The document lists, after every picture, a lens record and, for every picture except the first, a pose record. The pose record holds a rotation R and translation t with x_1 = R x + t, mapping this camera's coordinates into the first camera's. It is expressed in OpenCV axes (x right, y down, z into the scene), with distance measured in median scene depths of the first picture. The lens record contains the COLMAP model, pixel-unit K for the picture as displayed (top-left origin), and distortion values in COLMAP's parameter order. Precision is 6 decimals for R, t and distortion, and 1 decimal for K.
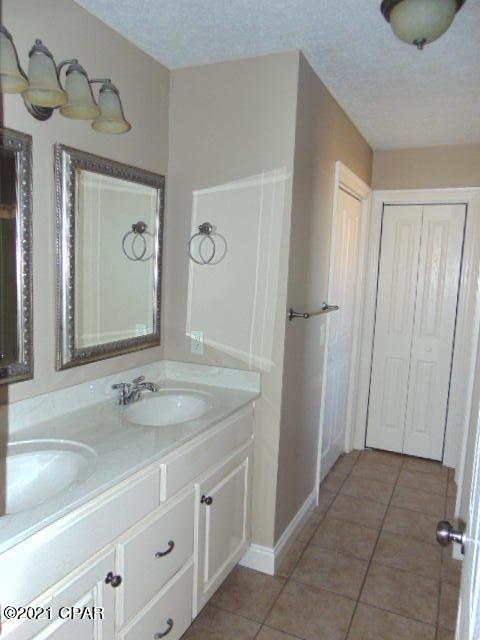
lens RADIAL K [[475.5, 0, 239.1], [0, 475.5, 320.0], [0, 0, 1]] dist [-0.008923, 0.003382]
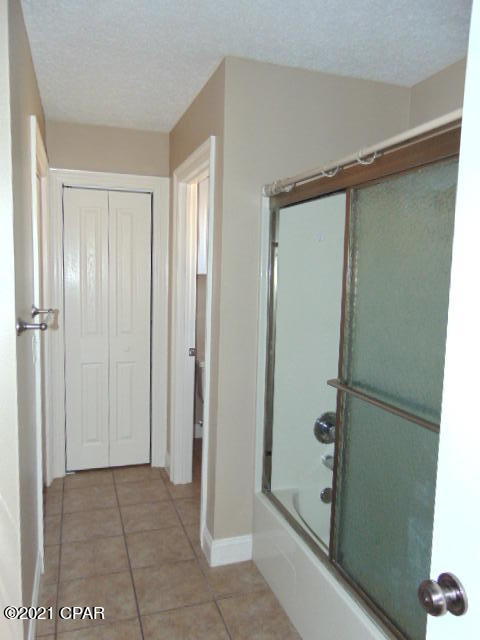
lens RADIAL K [[475.5, 0, 240.2], [0, 475.5, 321.7], [0, 0, 1]] dist [-0.008923, 0.003382]
pose [[0.721904, -0.090115, 0.686101, -0.075706], [0.082052, 0.995637, 0.044436, -0.013824], [-0.687112, 0.024218, 0.726148, 0.183252]]
